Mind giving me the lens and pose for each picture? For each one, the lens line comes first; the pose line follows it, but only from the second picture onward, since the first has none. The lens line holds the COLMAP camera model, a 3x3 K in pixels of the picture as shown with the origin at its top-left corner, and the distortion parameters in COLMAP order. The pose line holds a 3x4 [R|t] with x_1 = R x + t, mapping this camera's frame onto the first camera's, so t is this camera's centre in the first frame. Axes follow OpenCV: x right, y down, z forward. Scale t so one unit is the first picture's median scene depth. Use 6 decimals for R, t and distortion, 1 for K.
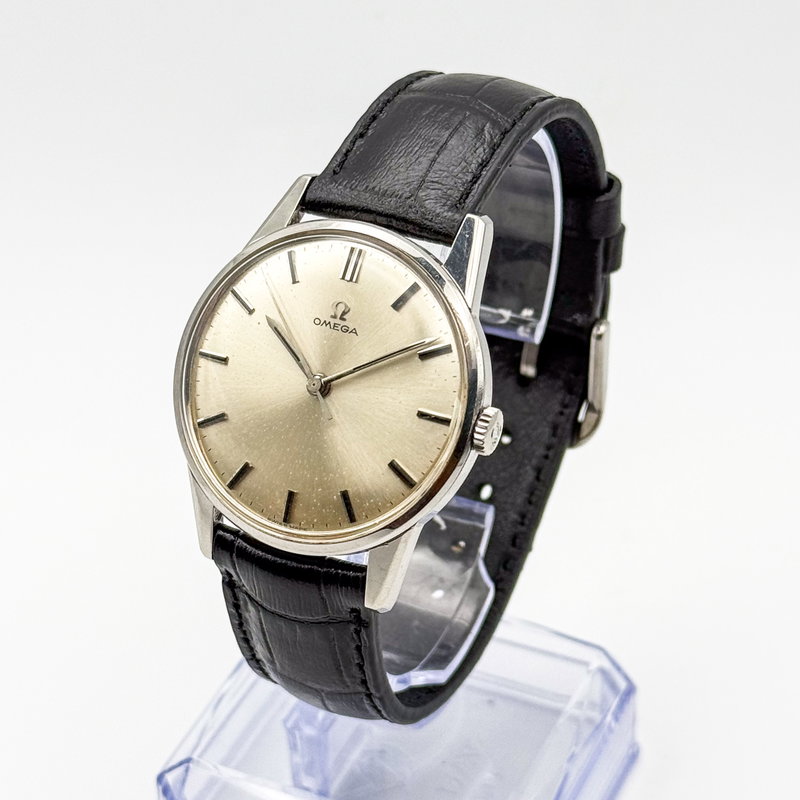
lens RADIAL K [[2264.7, 0, 380.8], [0, 2264.7, 400.8], [0, 0, 1]] dist [0.808429, -14.643907]
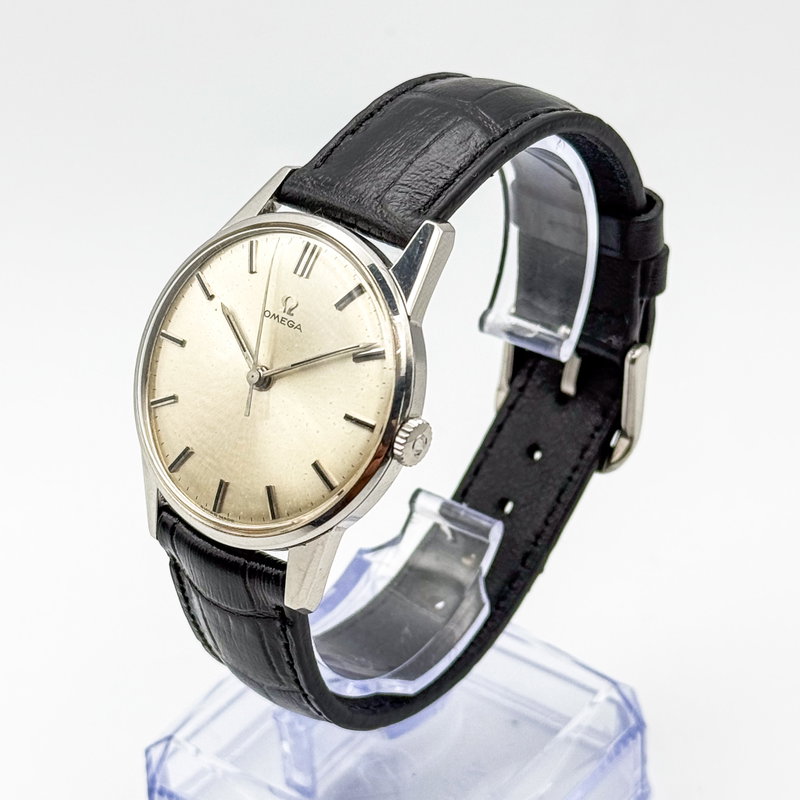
lens RADIAL K [[2264.7, 0, 380.8], [0, 2264.7, 400.8], [0, 0, 1]] dist [0.808429, -14.643907]
pose [[0.976232, 0.106758, -0.188611, 0.203988], [-0.106155, 0.994260, 0.013327, -0.015046], [0.188952, 0.007012, 0.981961, 0.033168]]
